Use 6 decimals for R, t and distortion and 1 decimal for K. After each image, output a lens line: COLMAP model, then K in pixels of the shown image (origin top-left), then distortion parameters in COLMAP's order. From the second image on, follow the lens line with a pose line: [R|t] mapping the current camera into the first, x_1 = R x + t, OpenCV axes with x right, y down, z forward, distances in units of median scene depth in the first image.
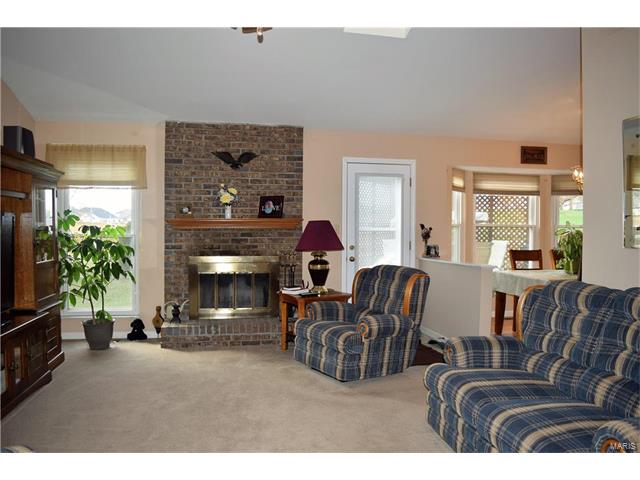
lens RADIAL K [[504.1, 0, 316.0], [0, 504.1, 238.2], [0, 0, 1]] dist [-0.086100, 0.019956]
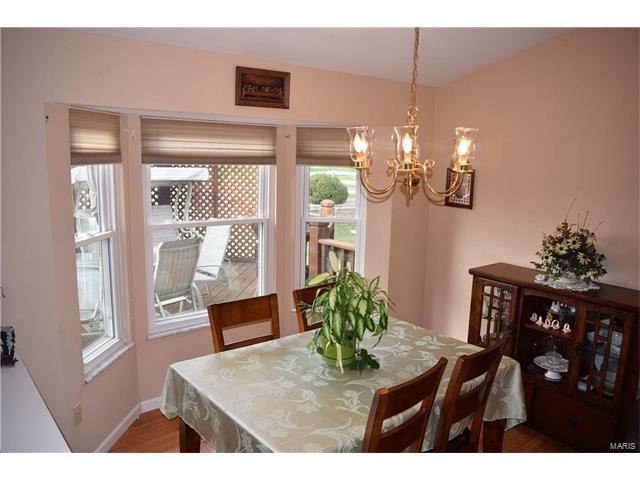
lens RADIAL K [[504.1, 0, 319.3], [0, 504.1, 242.3], [0, 0, 1]] dist [-0.086100, 0.019956]
pose [[0.880266, -0.065446, 0.469946, 0.235700], [-0.007392, 0.988430, 0.151498, -0.087923], [-0.474423, -0.136832, 0.869597, 0.501500]]
